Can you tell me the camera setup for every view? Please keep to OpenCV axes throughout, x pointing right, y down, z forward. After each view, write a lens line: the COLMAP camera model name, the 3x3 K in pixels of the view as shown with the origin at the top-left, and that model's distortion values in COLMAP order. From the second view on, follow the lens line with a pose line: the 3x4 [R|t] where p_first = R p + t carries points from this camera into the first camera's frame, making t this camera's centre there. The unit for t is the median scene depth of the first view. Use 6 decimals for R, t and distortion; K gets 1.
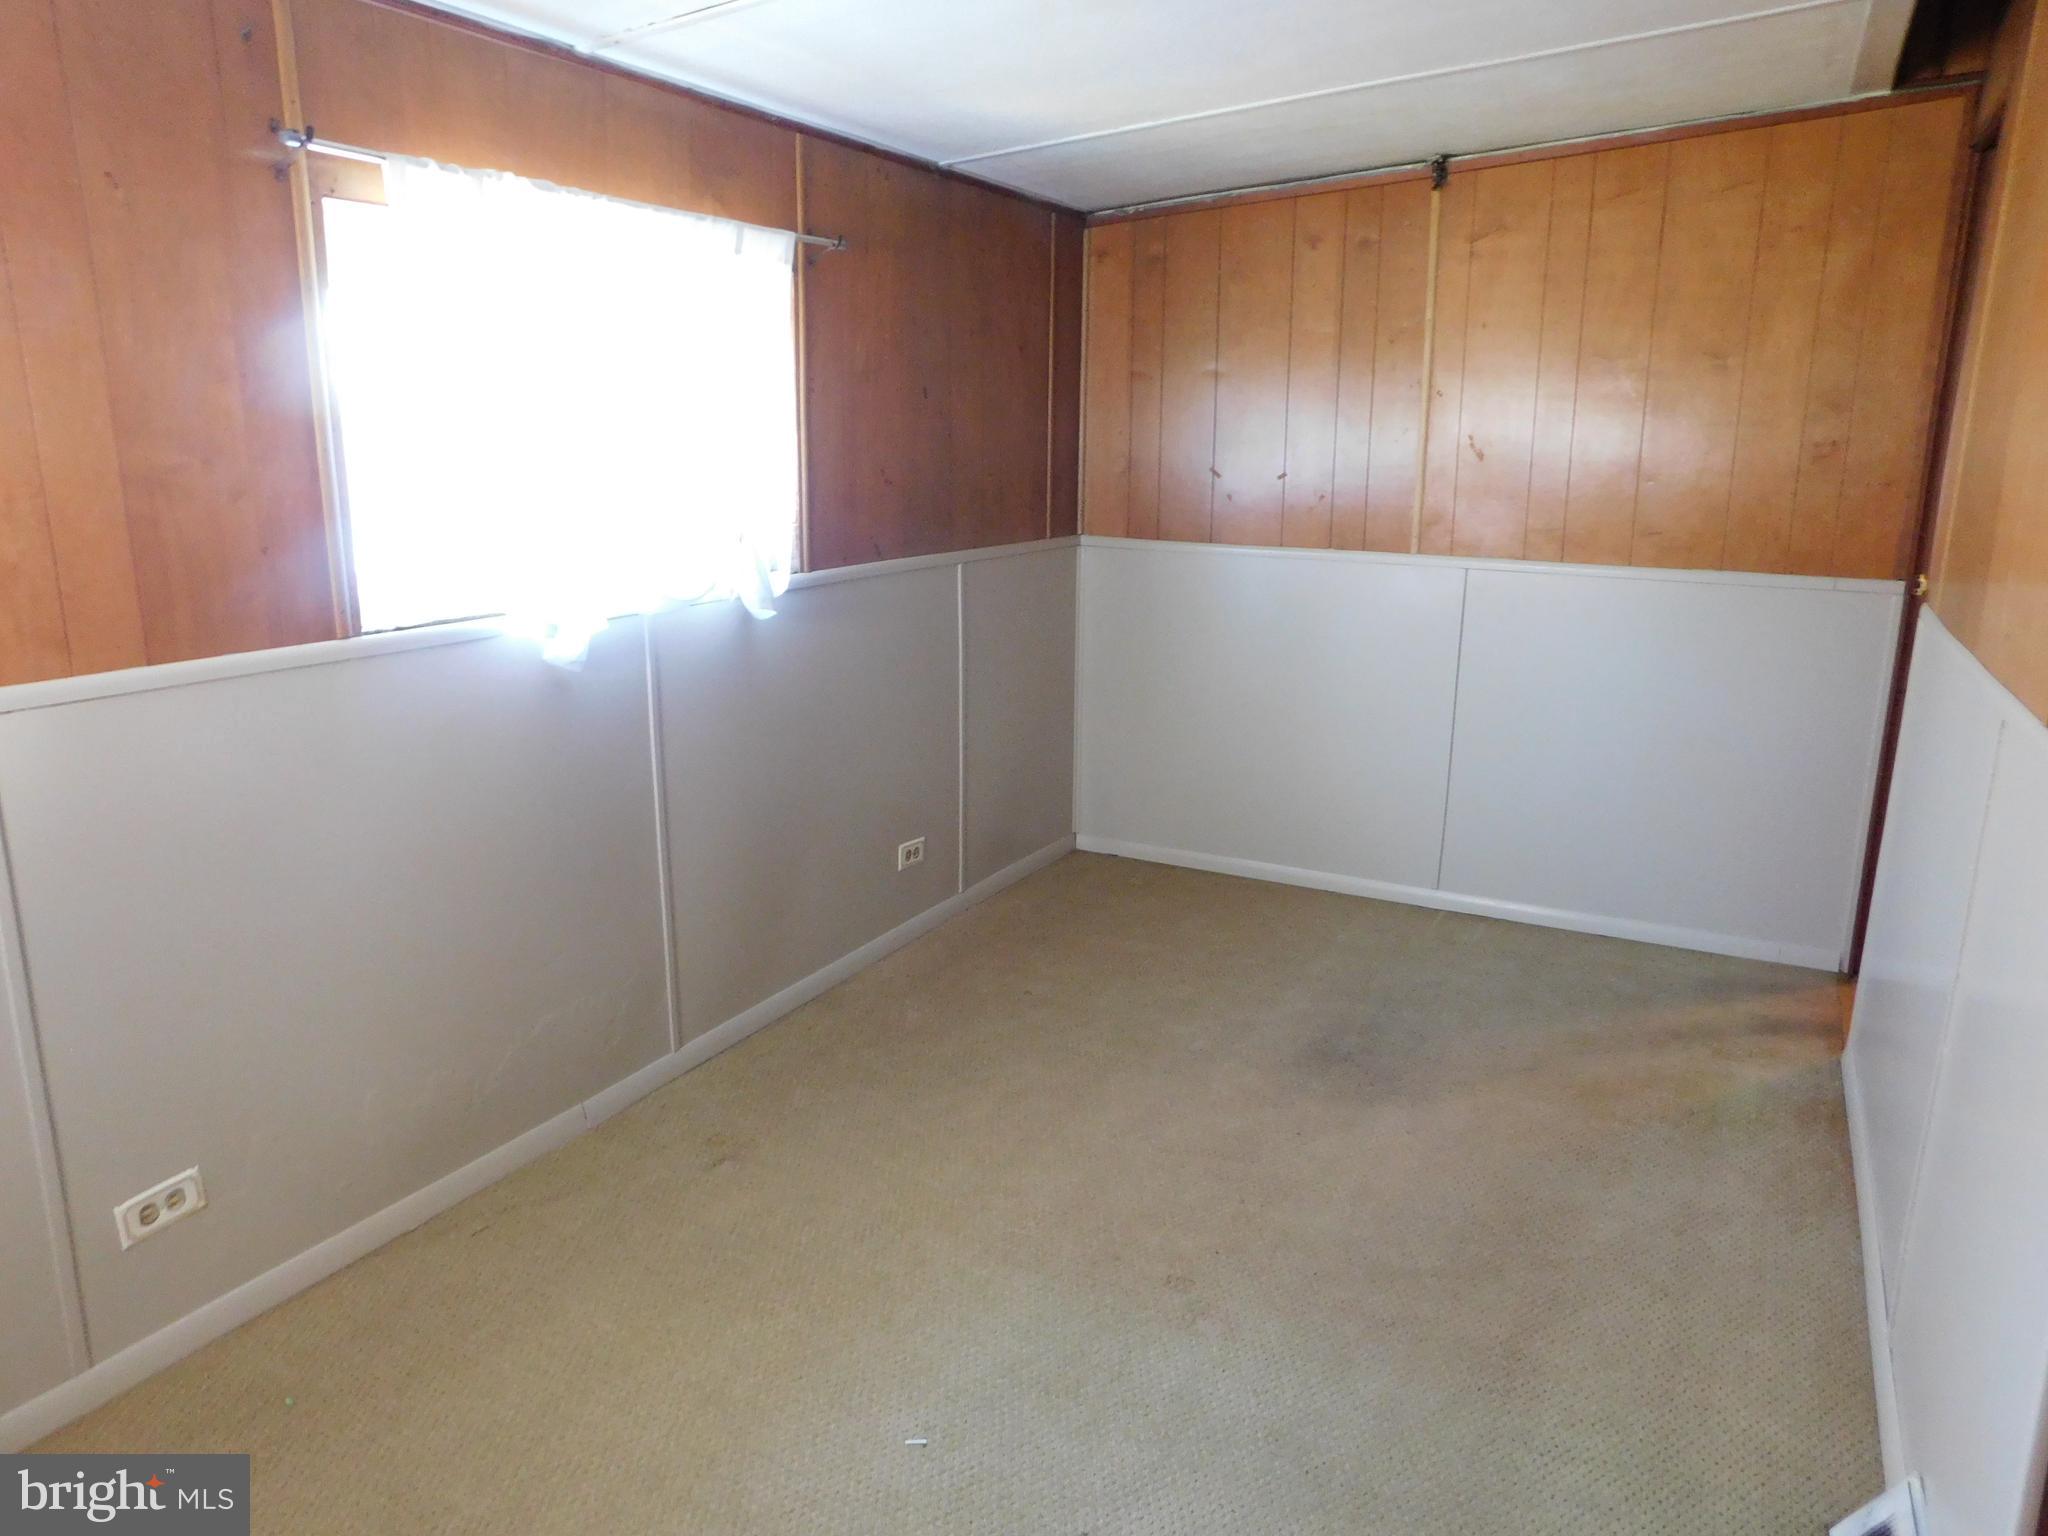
lens RADIAL K [[1345.2, 0, 1021.9], [0, 1345.2, 771.2], [0, 0, 1]] dist [-0.069161, 0.051127]
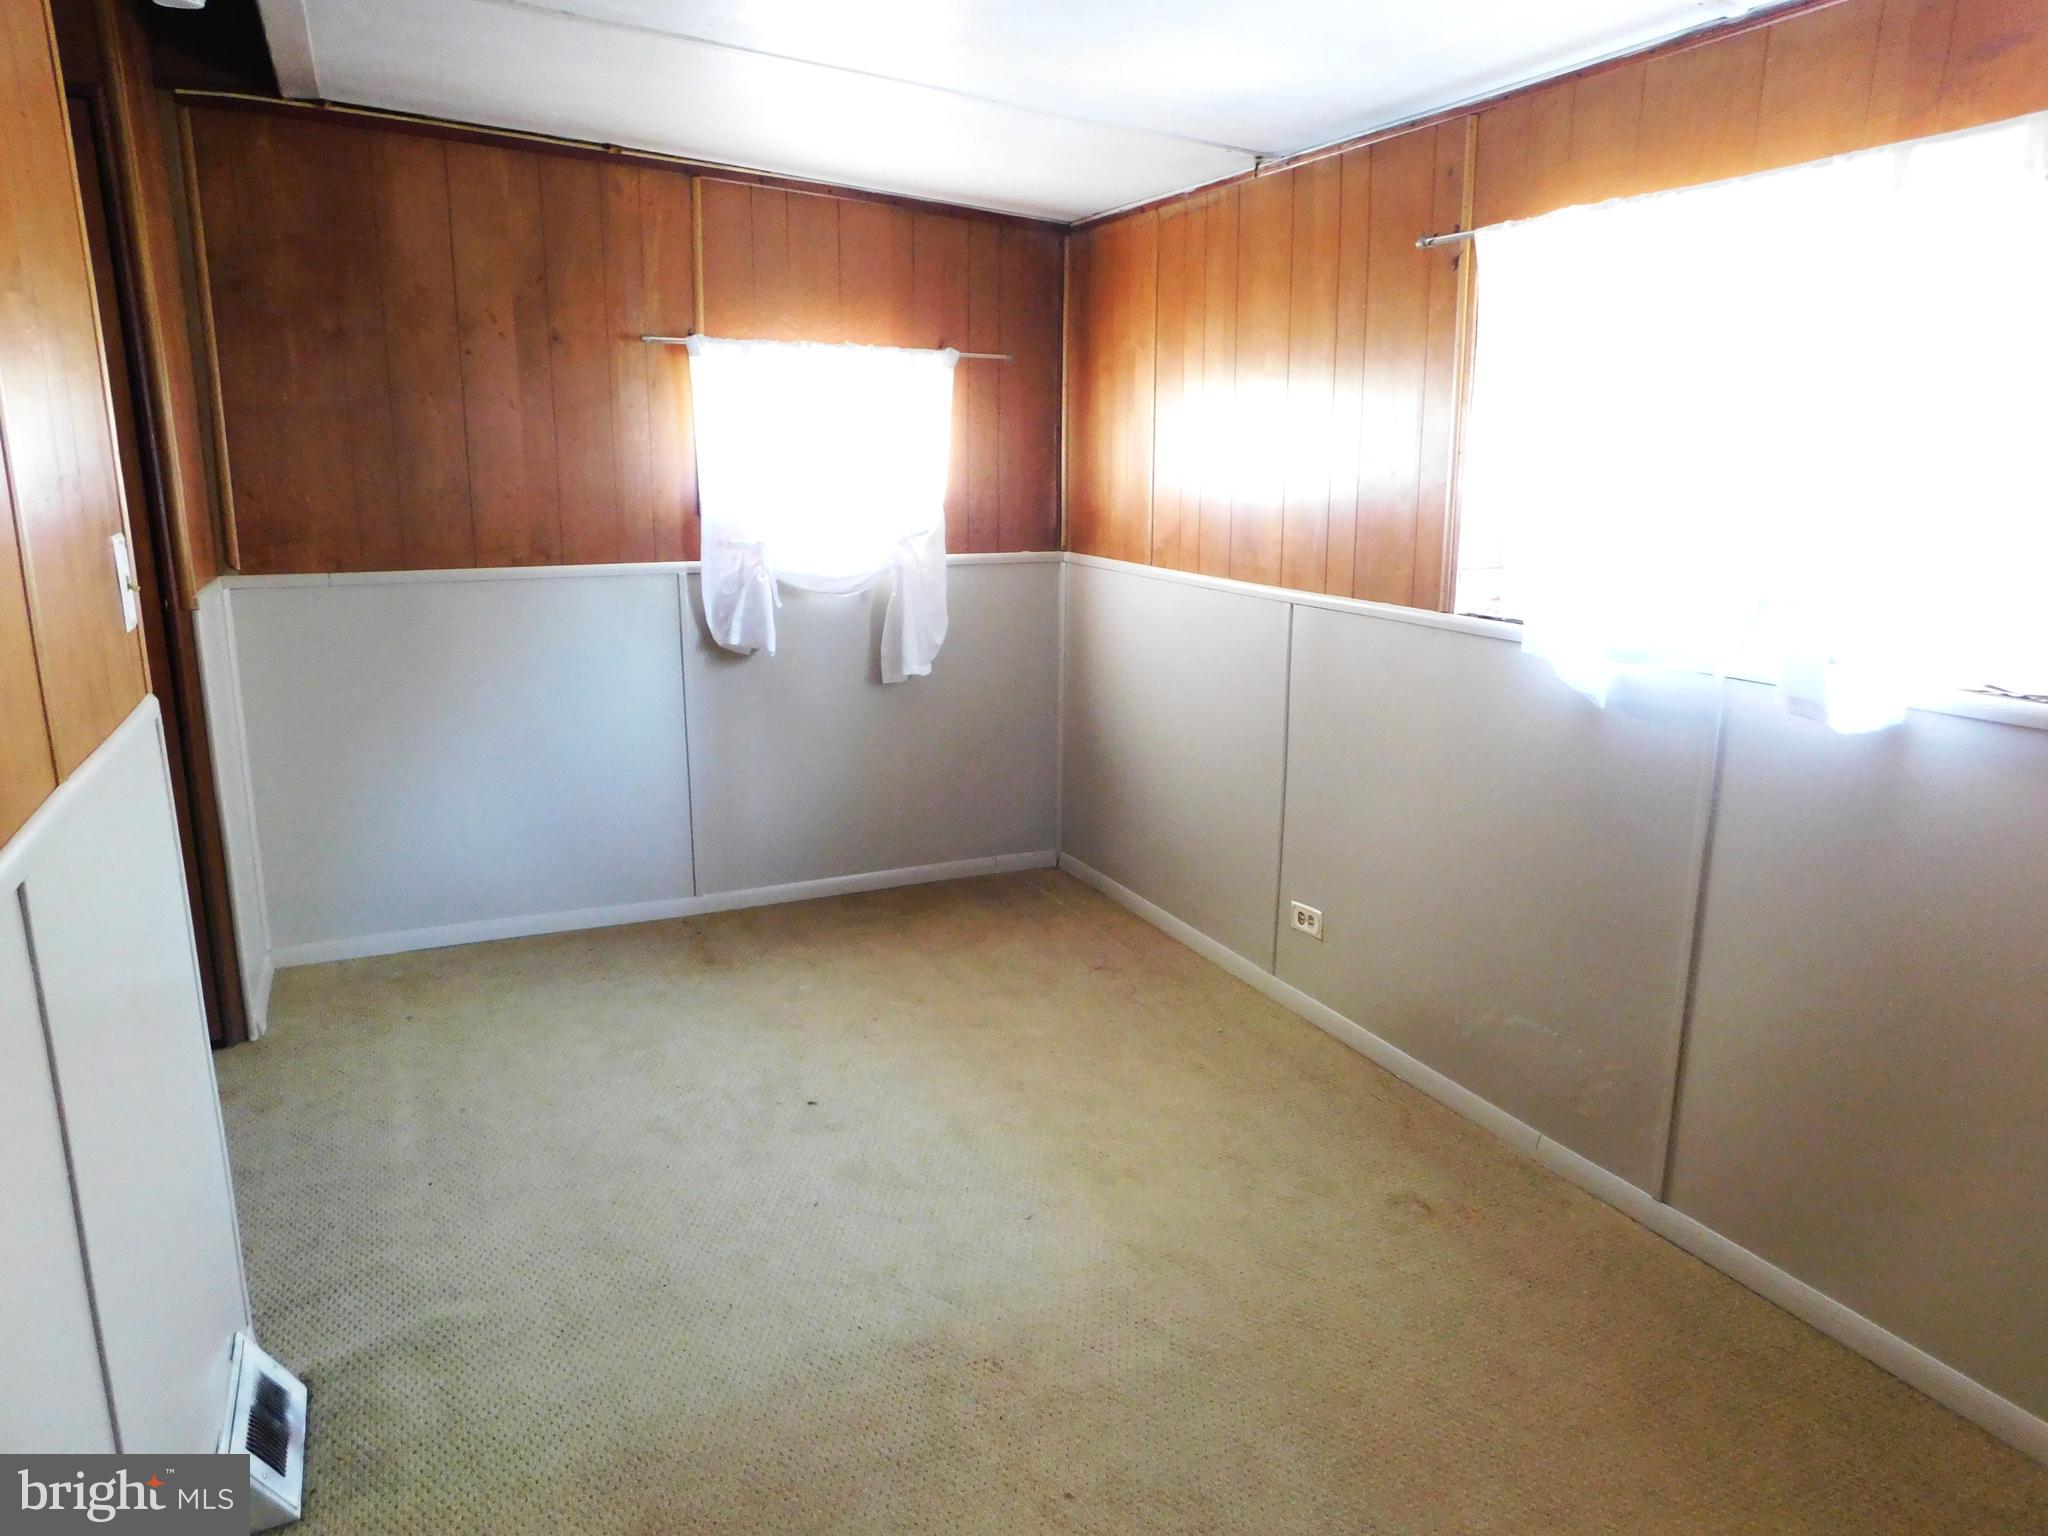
lens RADIAL K [[1345.2, 0, 1023.3], [0, 1345.2, 759.7], [0, 0, 1]] dist [-0.069161, 0.051127]
pose [[-0.585645, 0.191974, -0.787507, 0.795618], [-0.186241, 0.913687, 0.361235, -0.372892], [0.788882, 0.358221, -0.499342, 1.410414]]
